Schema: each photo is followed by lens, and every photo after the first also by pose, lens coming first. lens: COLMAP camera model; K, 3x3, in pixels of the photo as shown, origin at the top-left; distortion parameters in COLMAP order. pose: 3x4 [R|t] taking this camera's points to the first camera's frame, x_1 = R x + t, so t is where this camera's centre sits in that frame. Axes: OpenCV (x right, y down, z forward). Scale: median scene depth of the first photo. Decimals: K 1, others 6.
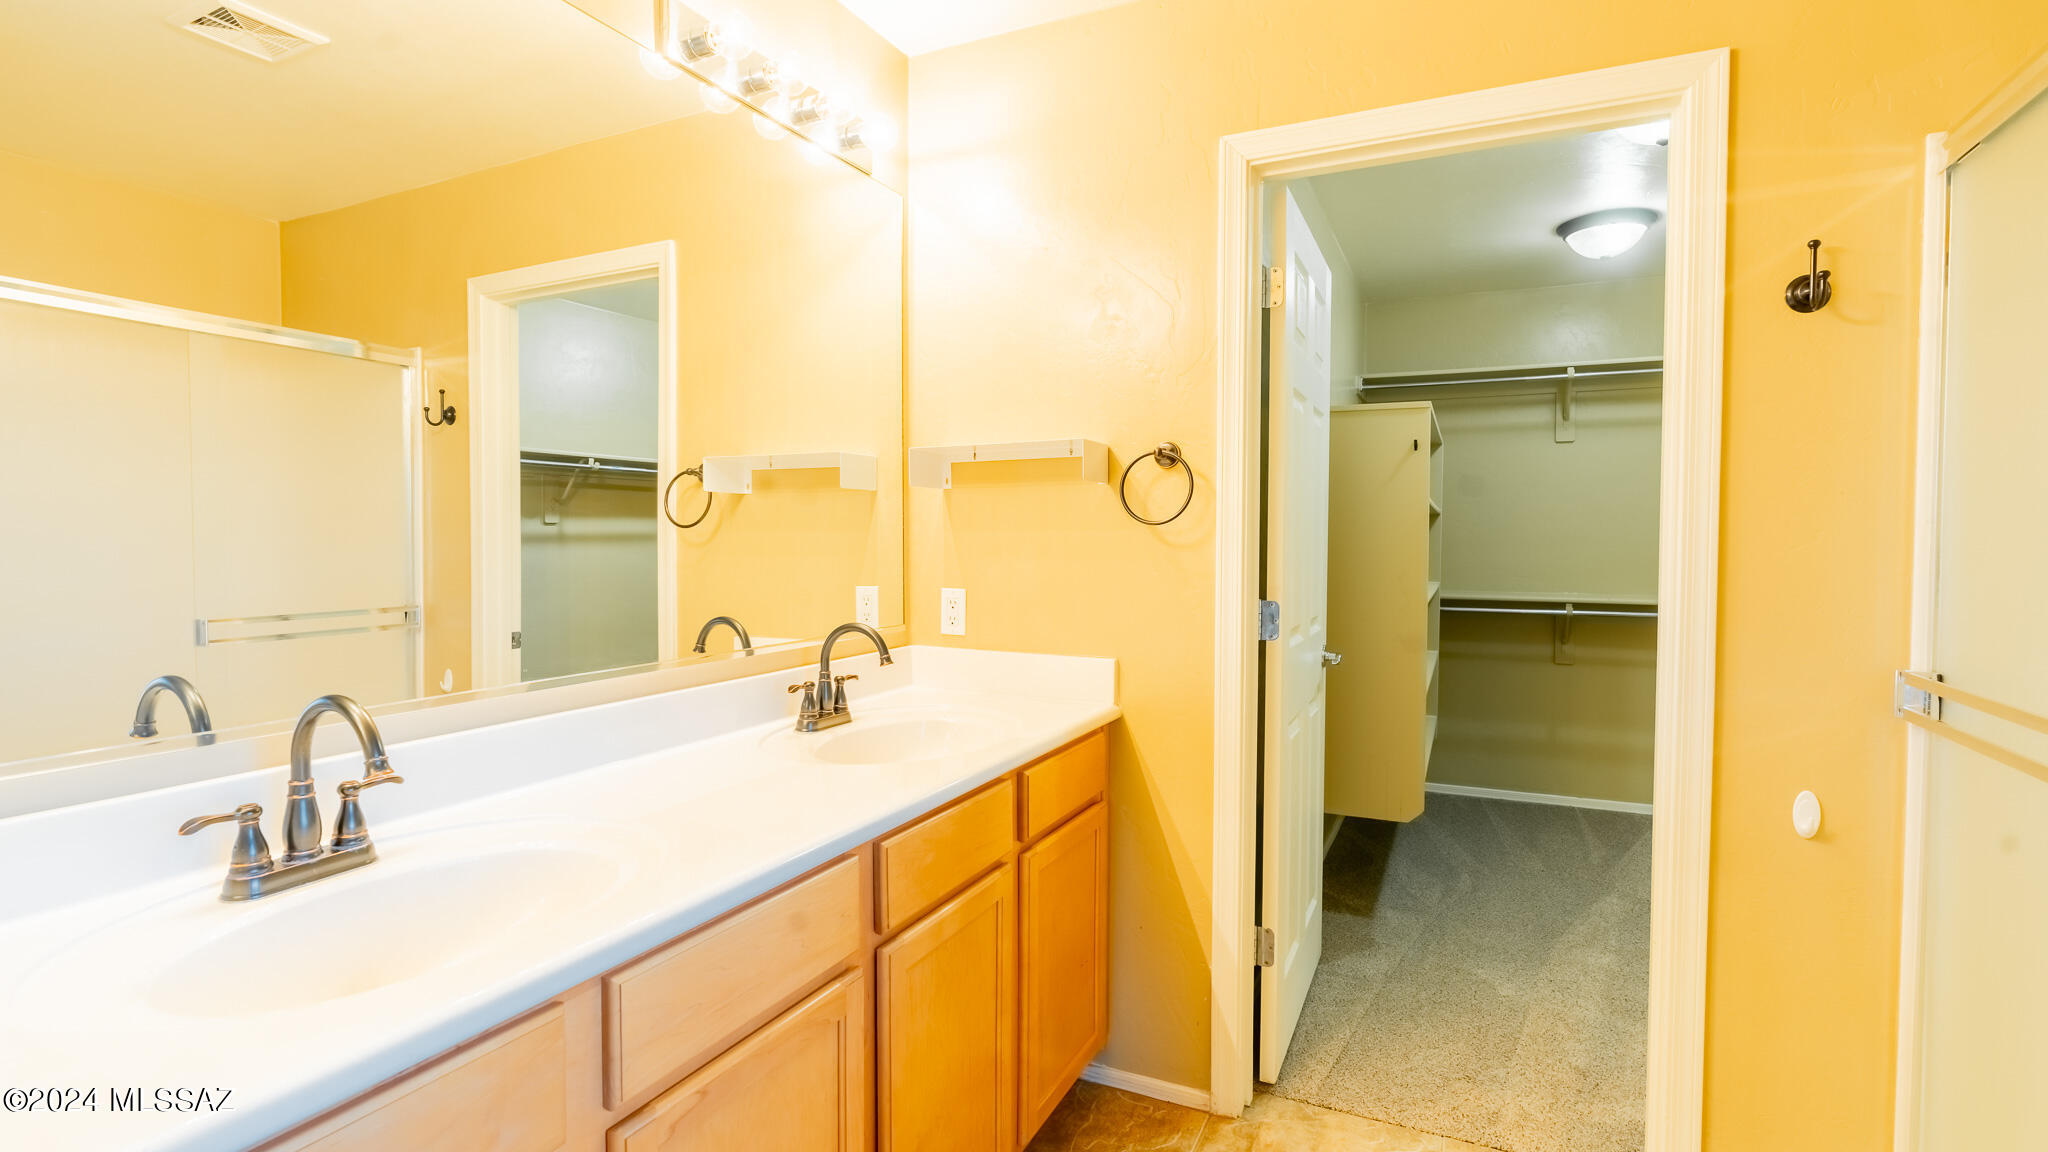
lens RADIAL K [[932.2, 0, 1040.6], [0, 932.2, 566.1], [0, 0, 1]] dist [-0.008936, 0.002350]
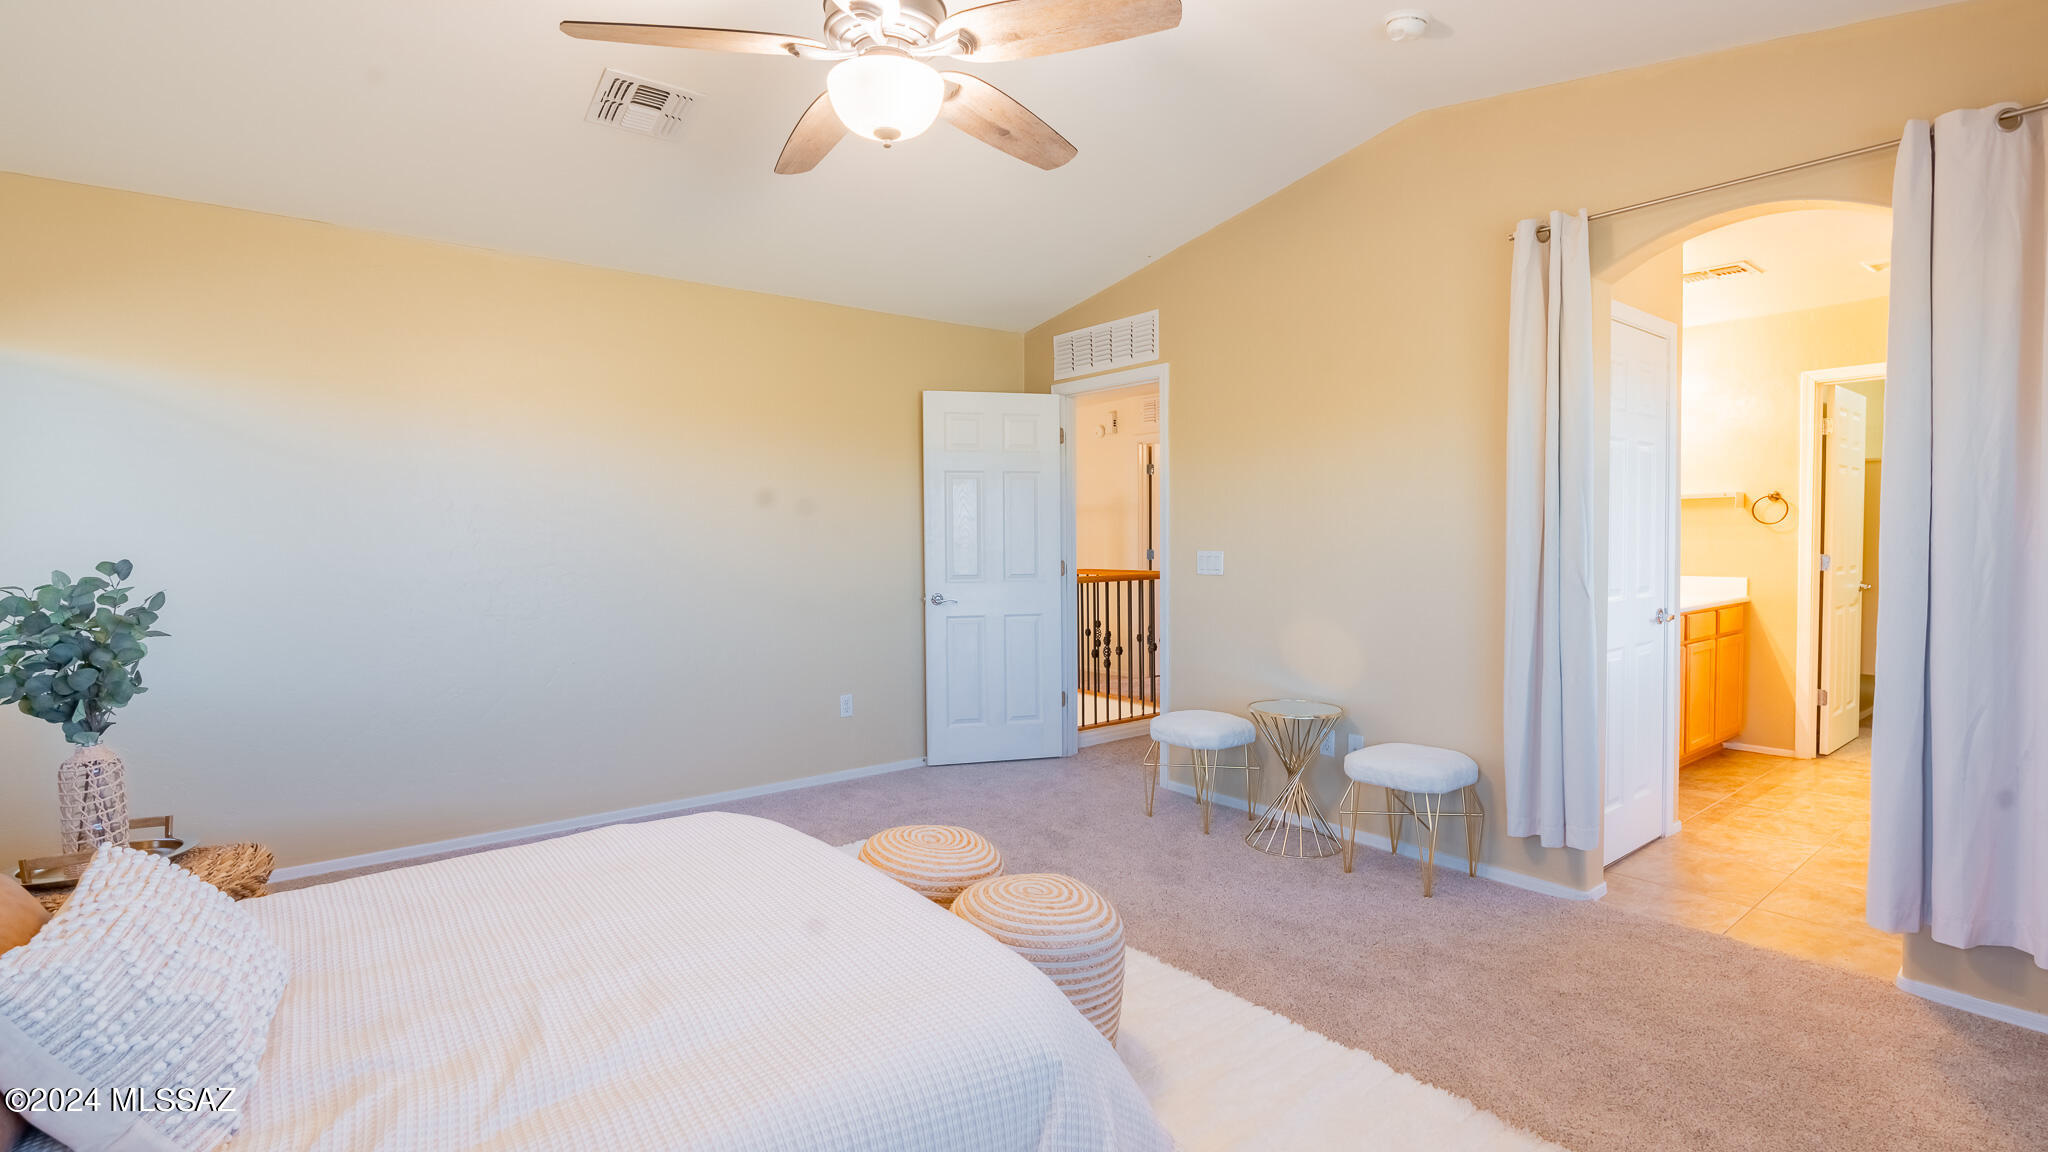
lens RADIAL K [[932.2, 0, 1022.7], [0, 932.2, 574.7], [0, 0, 1]] dist [-0.008936, 0.002350]
pose [[0.887627, 0.002236, -0.460558, -0.500050], [0.002747, 0.999945, 0.010149, 0.060426], [0.460555, -0.010273, 0.887572, -2.113644]]
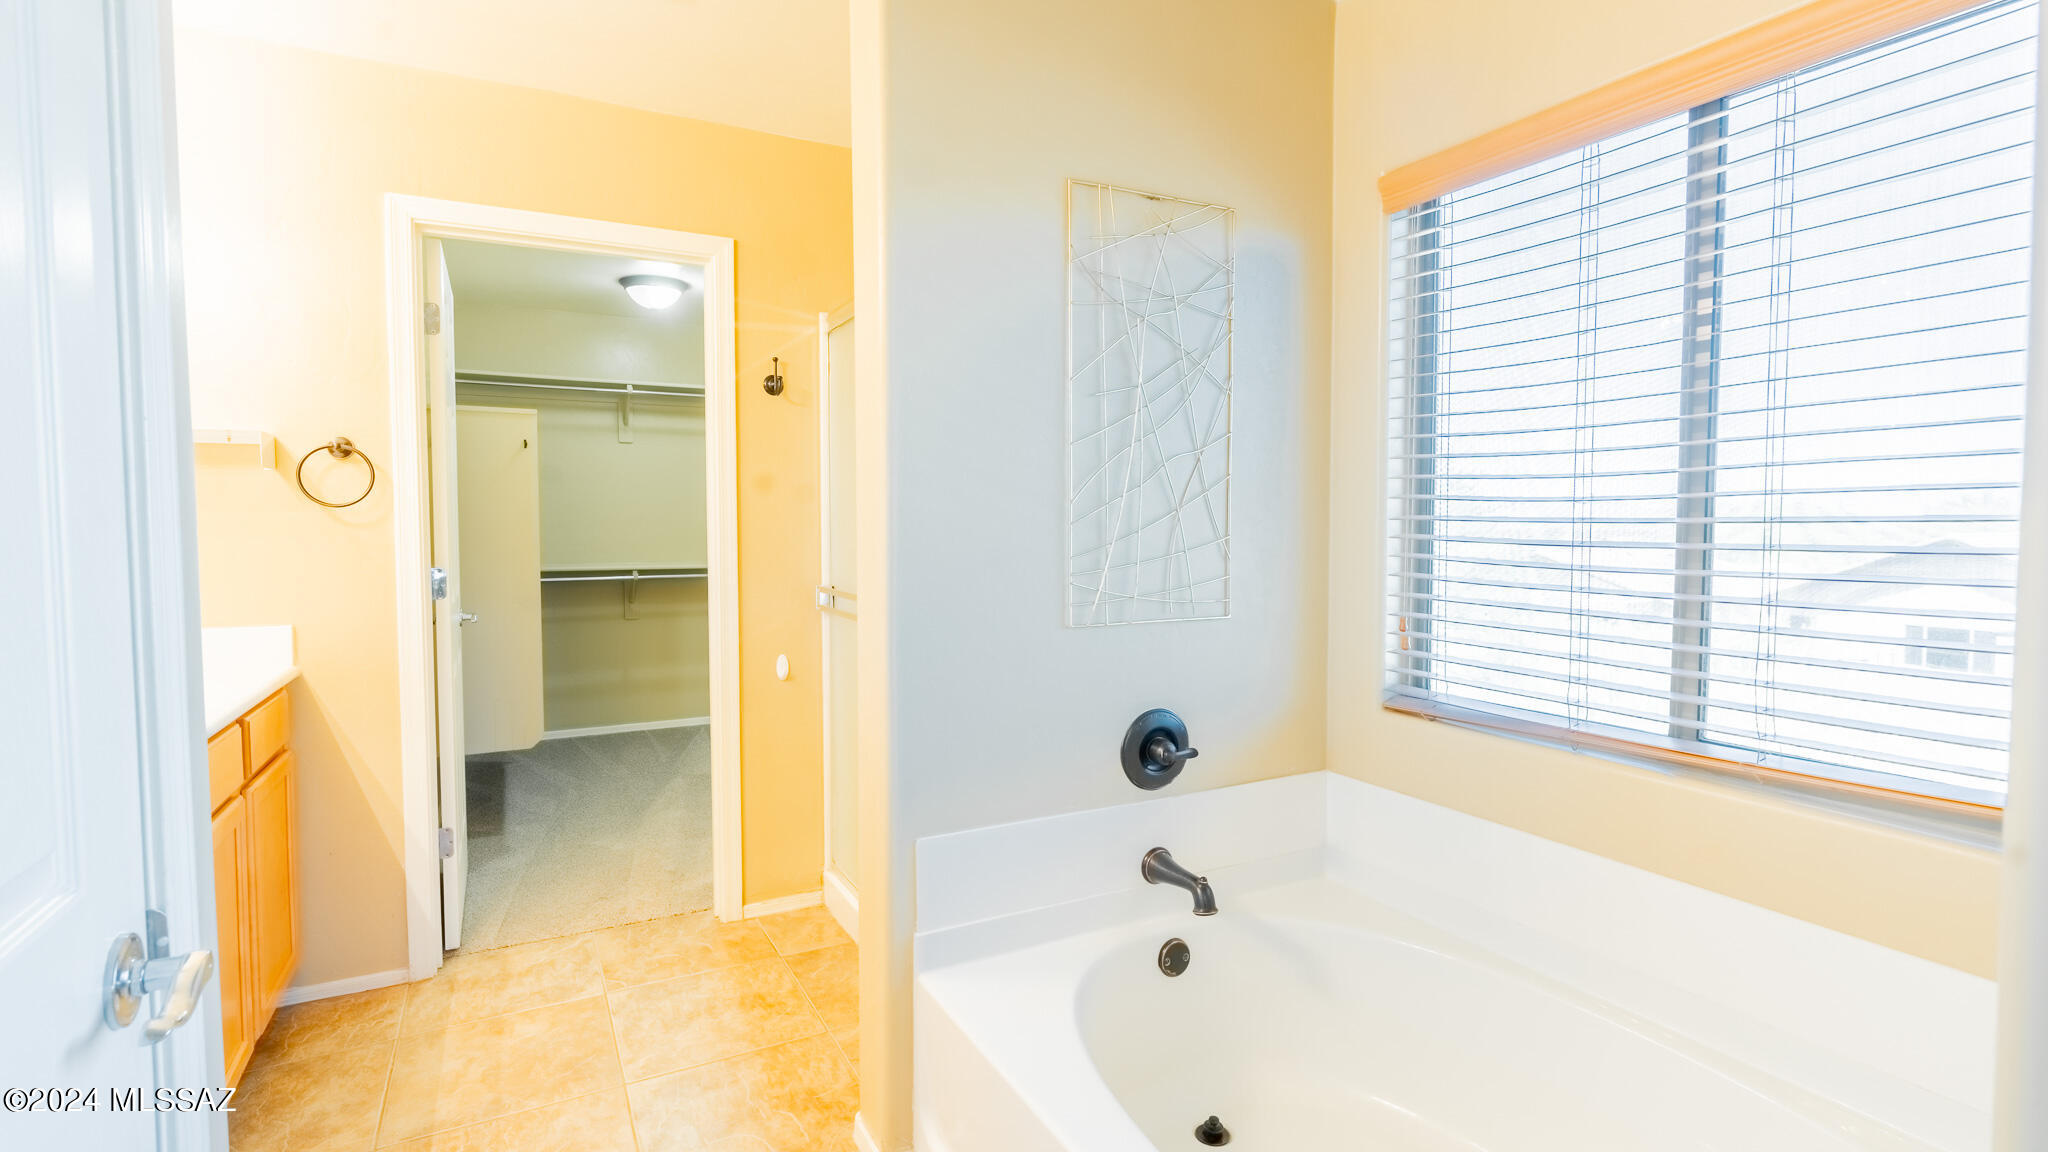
lens RADIAL K [[932.2, 0, 1016.8], [0, 932.2, 564.5], [0, 0, 1]] dist [-0.008936, 0.002350]
pose [[0.596996, -0.040367, 0.801228, -0.292519], [0.026995, 0.999179, 0.030225, 0.015223], [-0.801790, 0.003585, 0.597595, -0.378096]]
